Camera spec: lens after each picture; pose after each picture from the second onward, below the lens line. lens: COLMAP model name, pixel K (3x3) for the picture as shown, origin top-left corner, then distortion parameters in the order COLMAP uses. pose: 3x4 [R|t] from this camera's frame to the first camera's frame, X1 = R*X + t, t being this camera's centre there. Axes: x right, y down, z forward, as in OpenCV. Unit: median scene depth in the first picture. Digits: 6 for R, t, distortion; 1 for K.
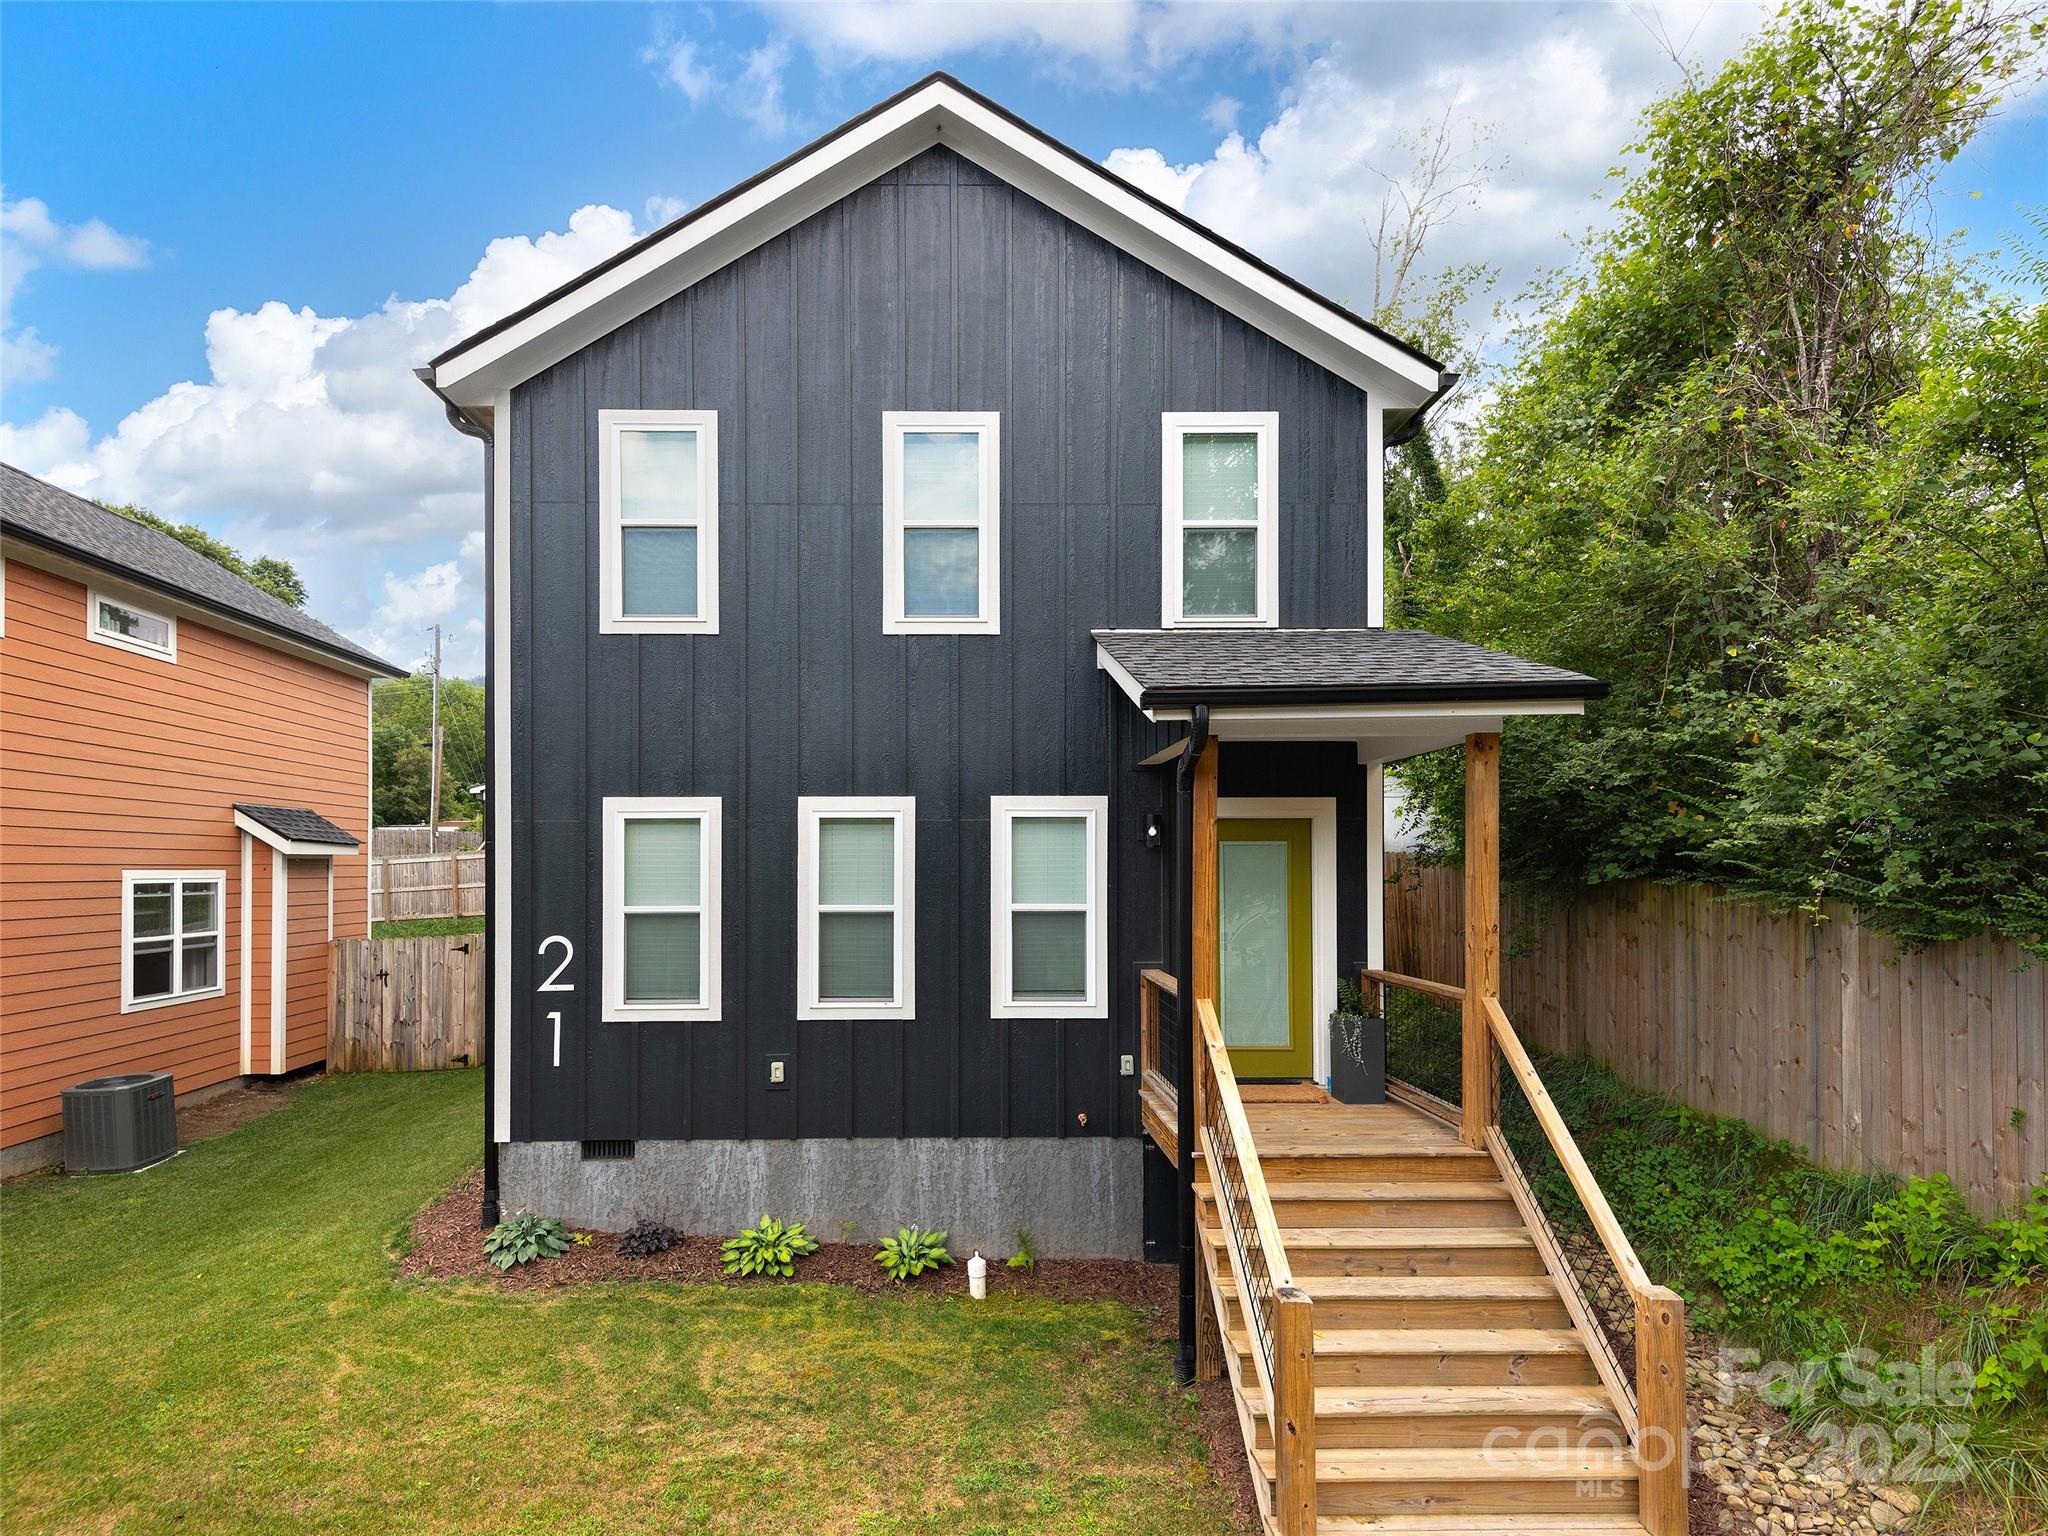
lens RADIAL K [[1128.7, 0, 1019.0], [0, 1128.7, 785.2], [0, 0, 1]] dist [0.051175, -0.039455]
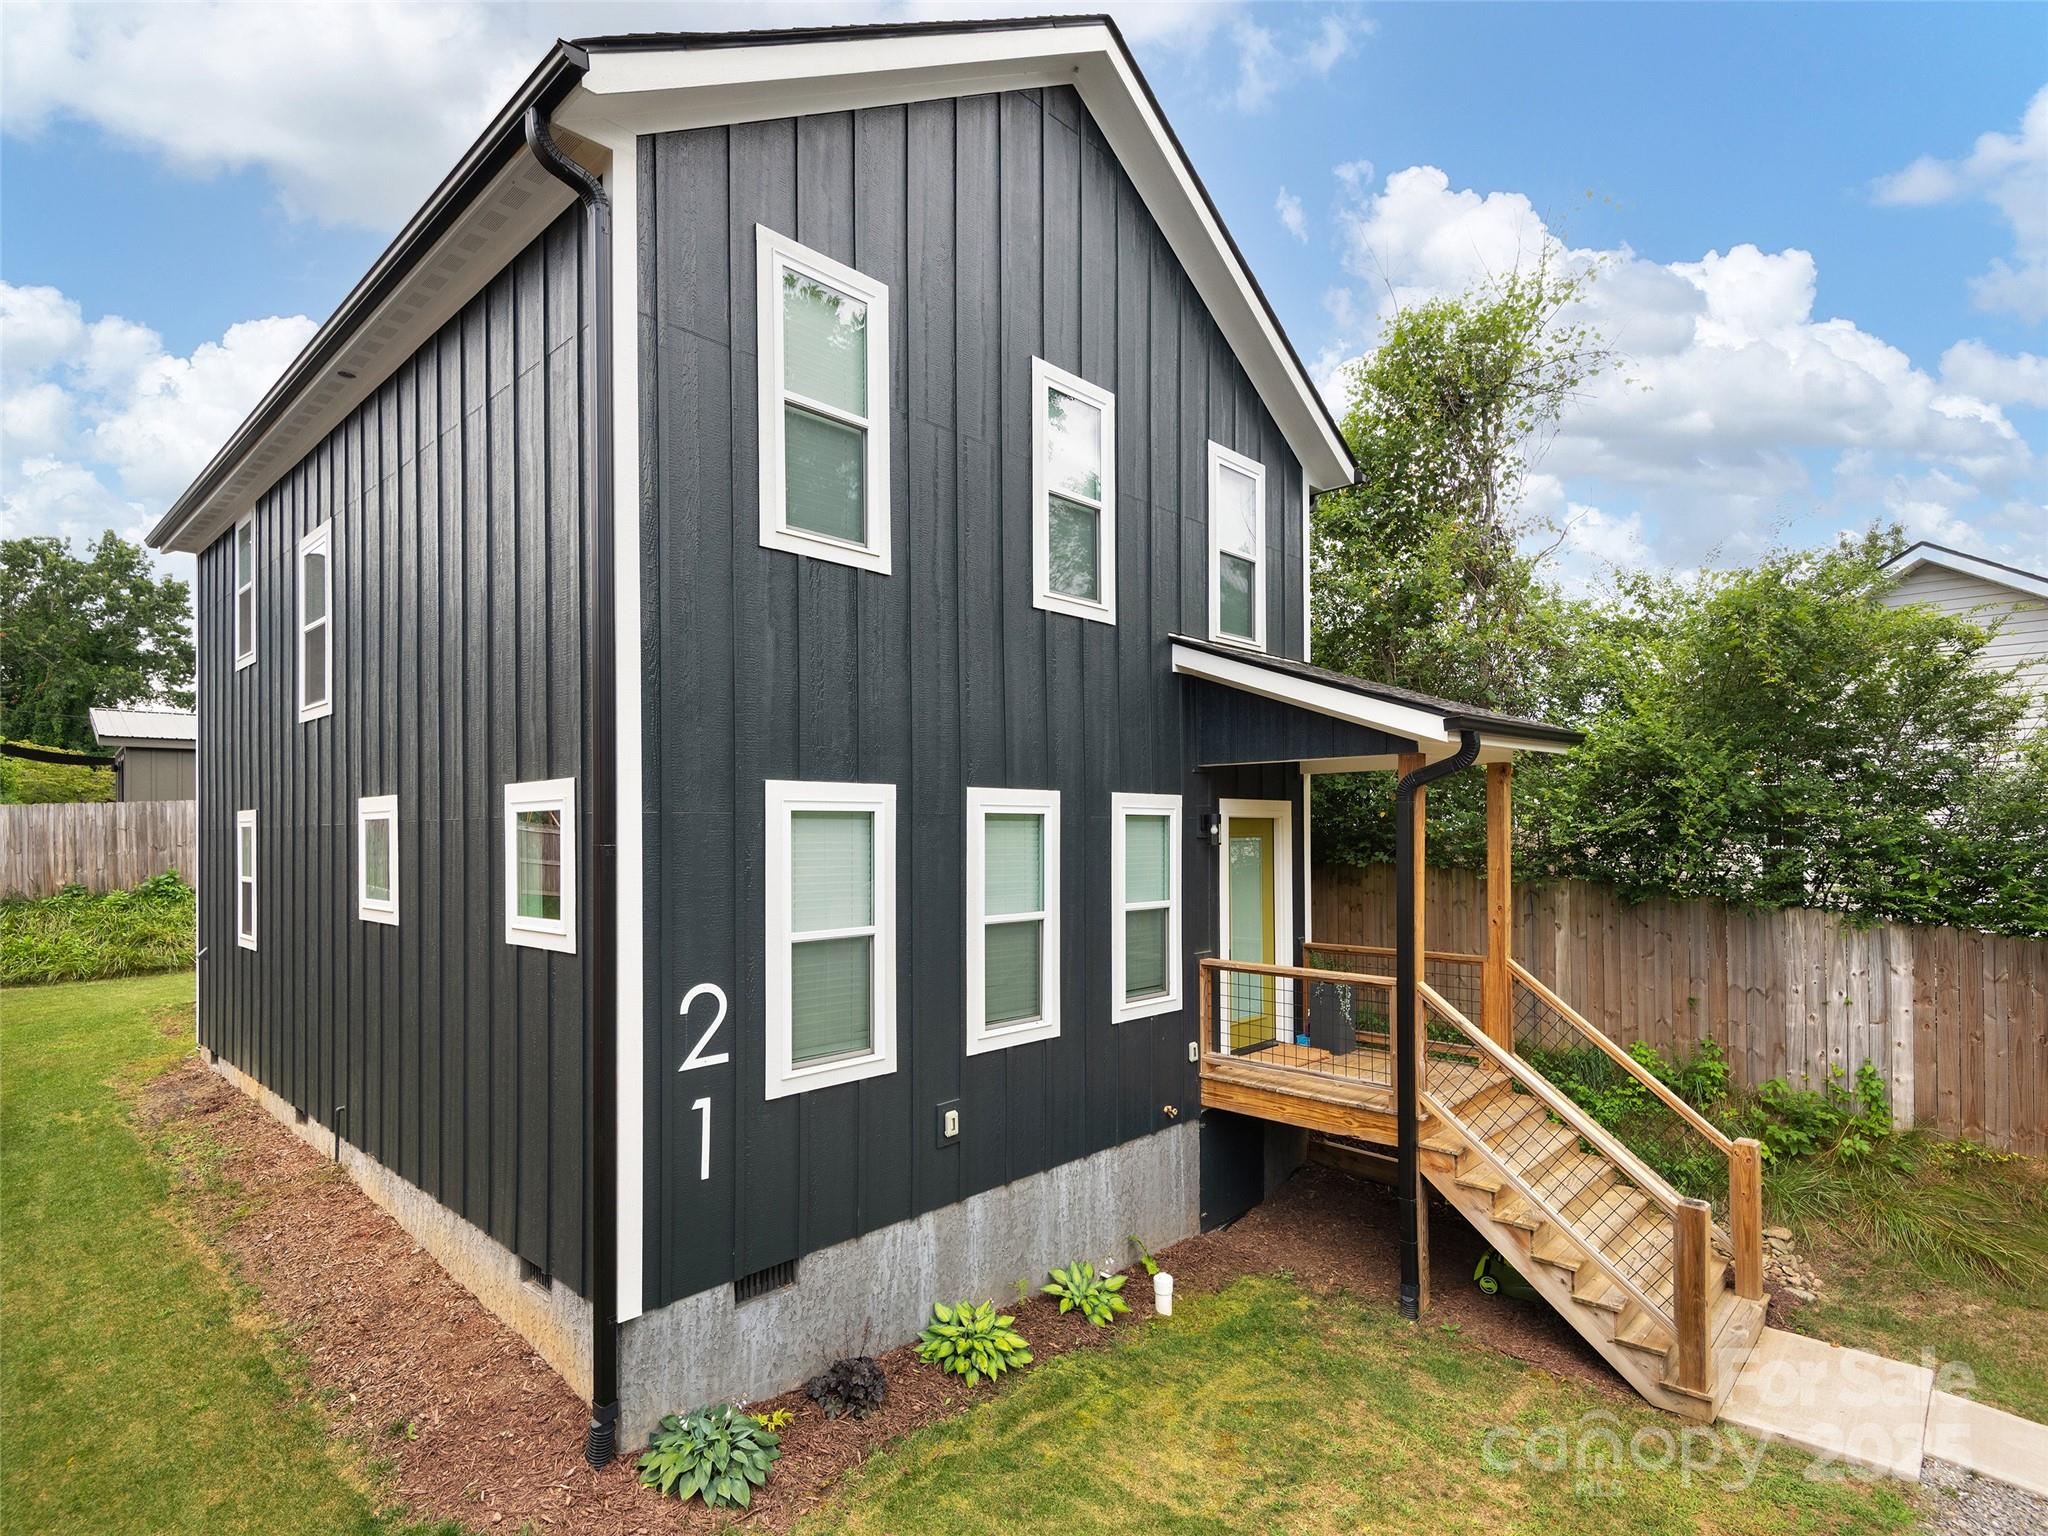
lens RADIAL K [[1038.2, 0, 1024.0], [0, 1038.2, 768.0], [0, 0, 1]] dist [0.047614, -0.036244]
pose [[0.703607, 0.043514, 0.709256, -0.719010], [-0.048900, 0.998722, -0.012762, 0.003940], [-0.708905, -0.025704, 0.704835, 0.437369]]
